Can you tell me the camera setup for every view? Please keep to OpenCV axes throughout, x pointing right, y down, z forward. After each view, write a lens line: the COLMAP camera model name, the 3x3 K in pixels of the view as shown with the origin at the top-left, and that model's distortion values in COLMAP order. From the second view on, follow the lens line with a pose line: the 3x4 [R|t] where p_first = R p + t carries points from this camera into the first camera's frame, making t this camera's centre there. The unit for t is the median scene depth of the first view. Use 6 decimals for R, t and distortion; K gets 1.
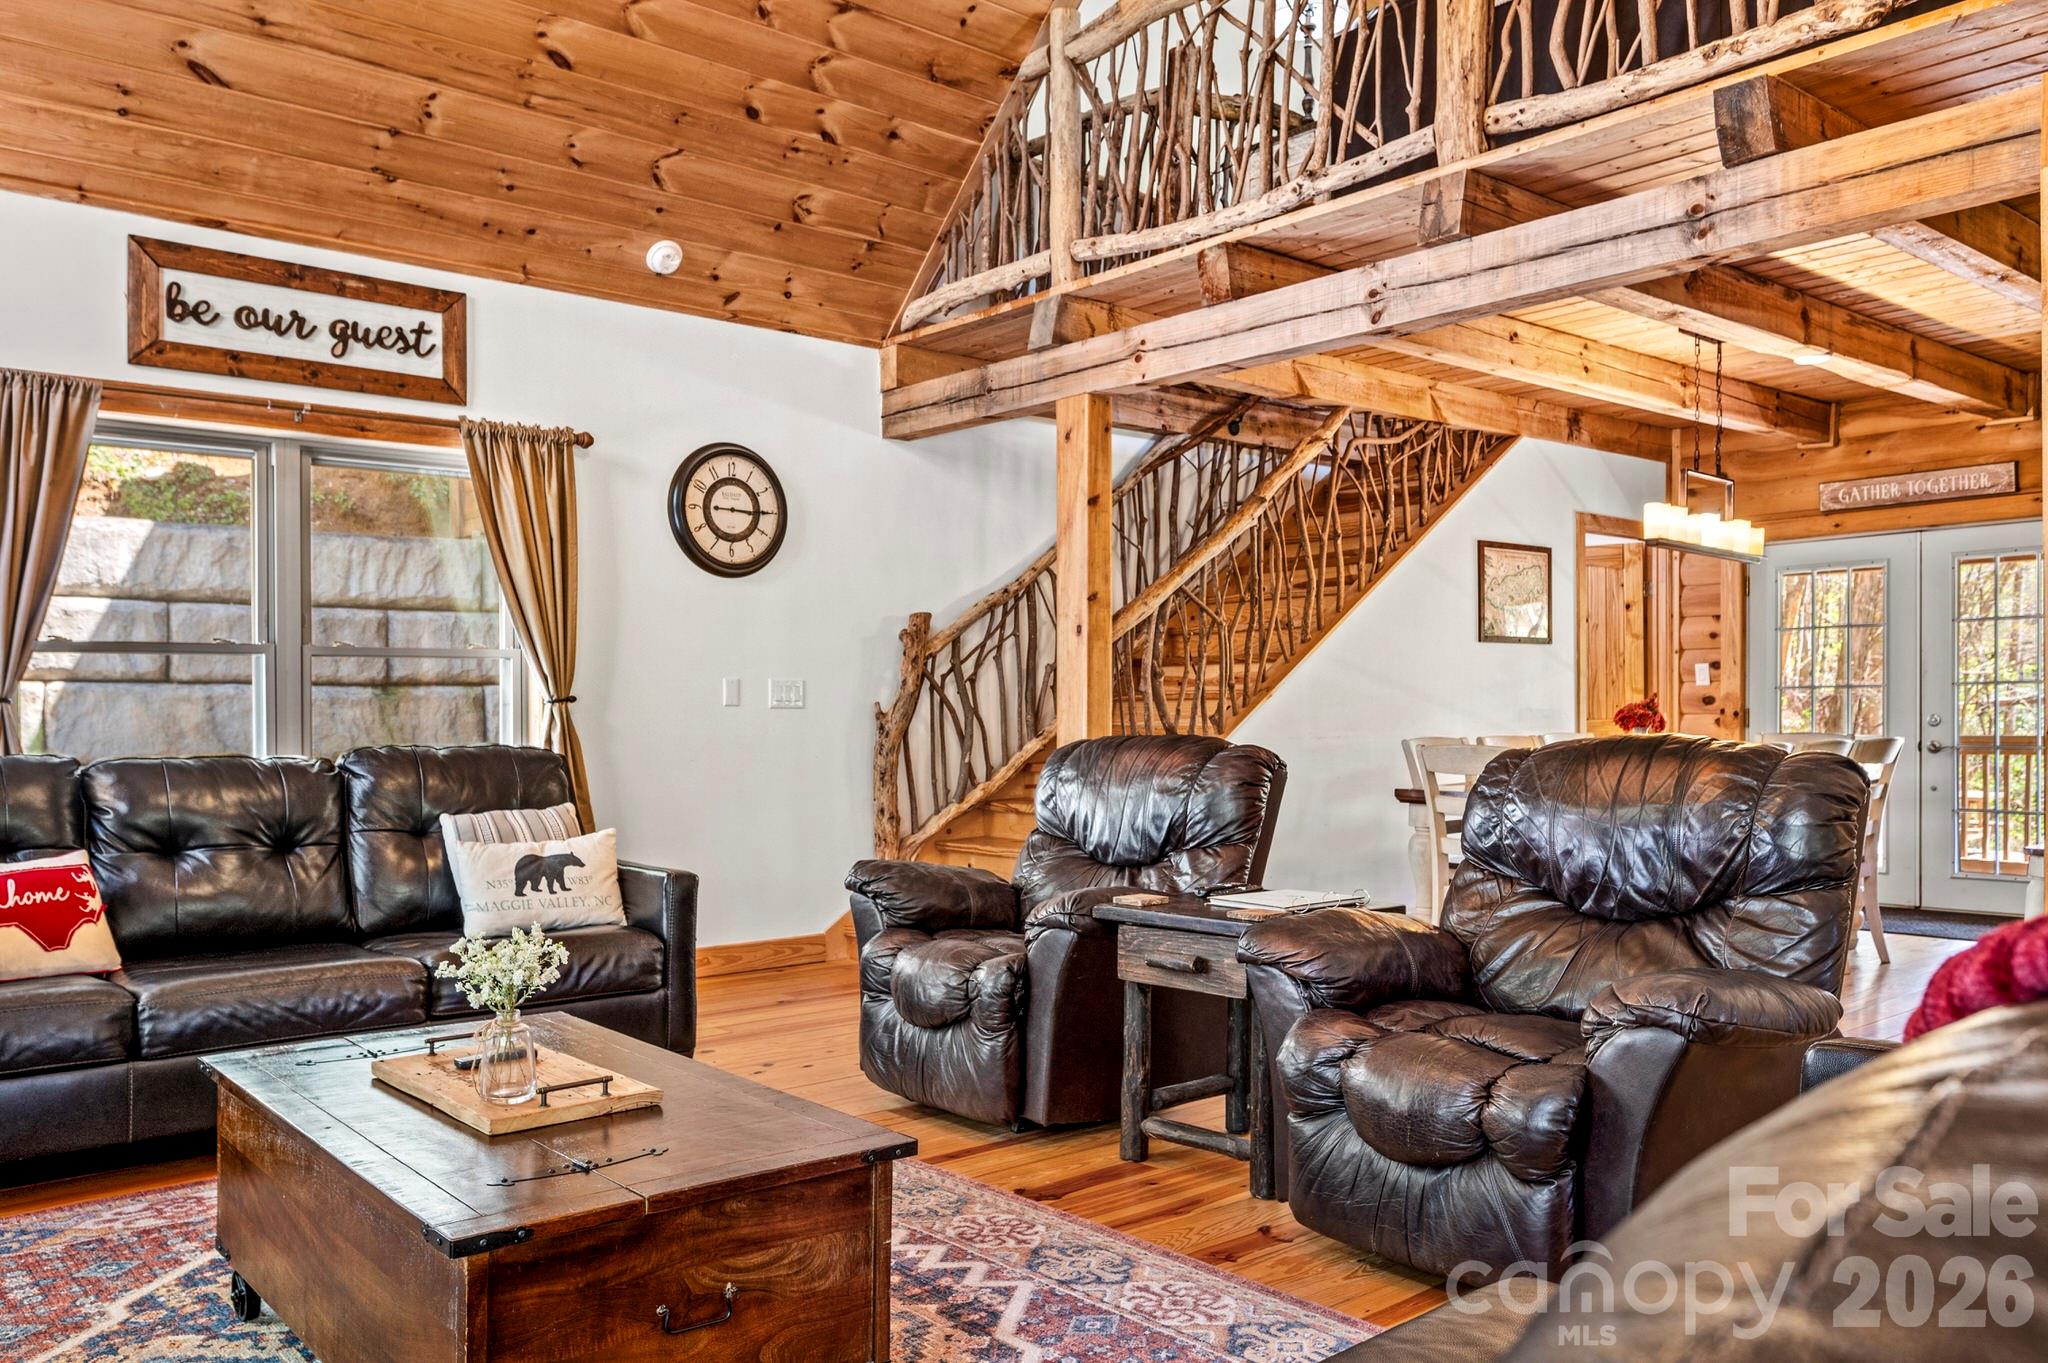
lens RADIAL K [[1604.4, 0, 1029.8], [0, 1604.4, 727.8], [0, 0, 1]] dist [0.005428, 0.006190]
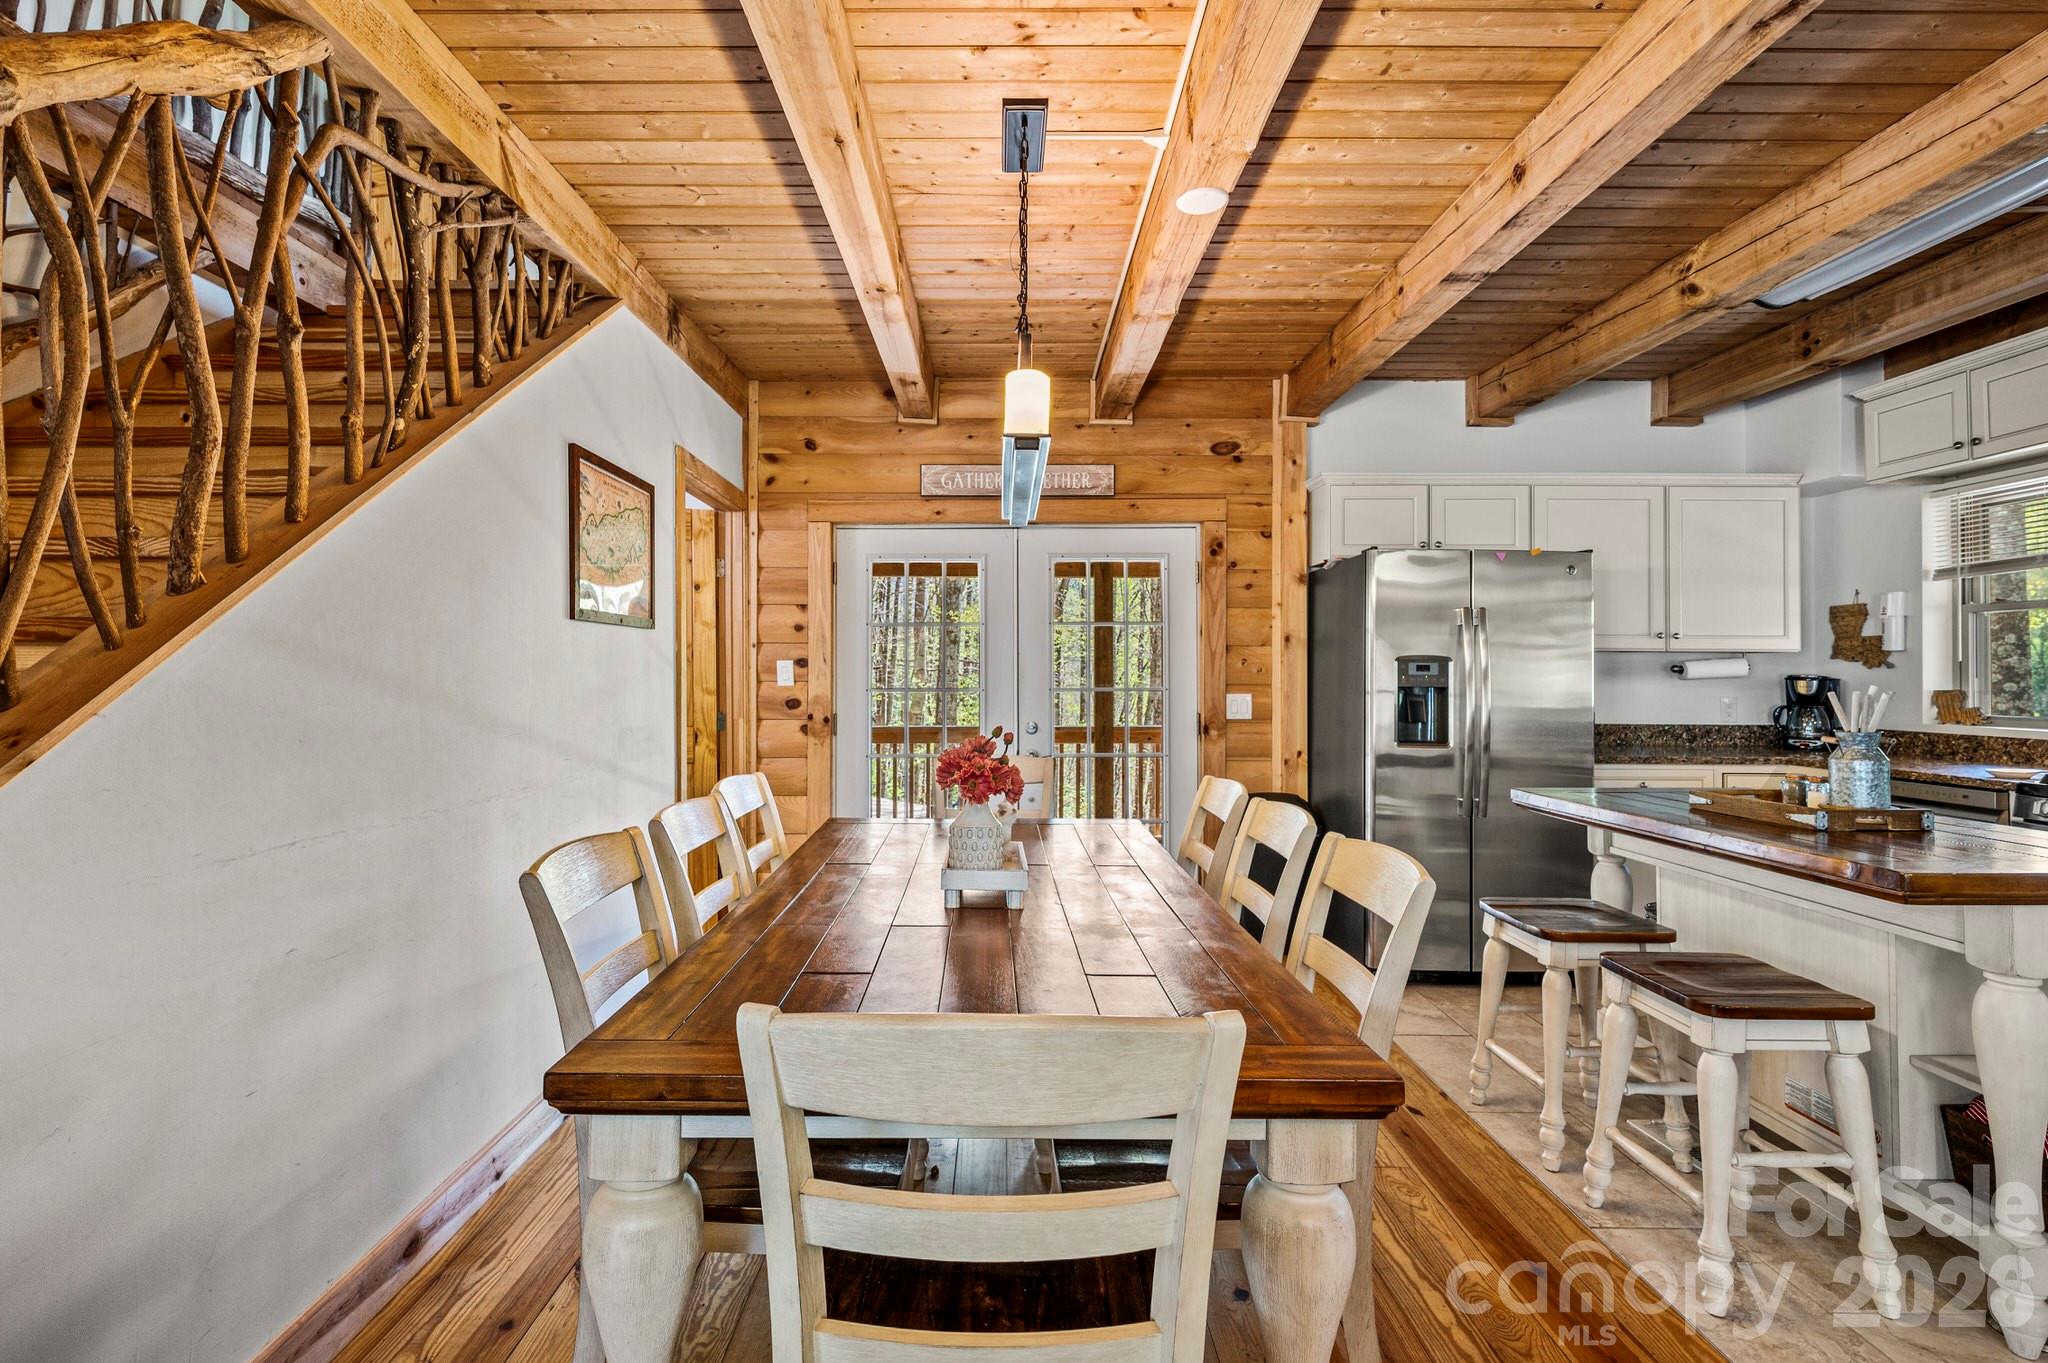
lens RADIAL K [[990.1, 0, 1024.0], [0, 990.1, 681.5], [0, 0, 1]] dist [0.000906, -0.000760]
pose [[0.639532, 0.003465, 0.768757, 0.102978], [0.001665, 0.999981, -0.005891, -0.027139], [-0.768763, 0.005047, 0.639514, 0.603970]]
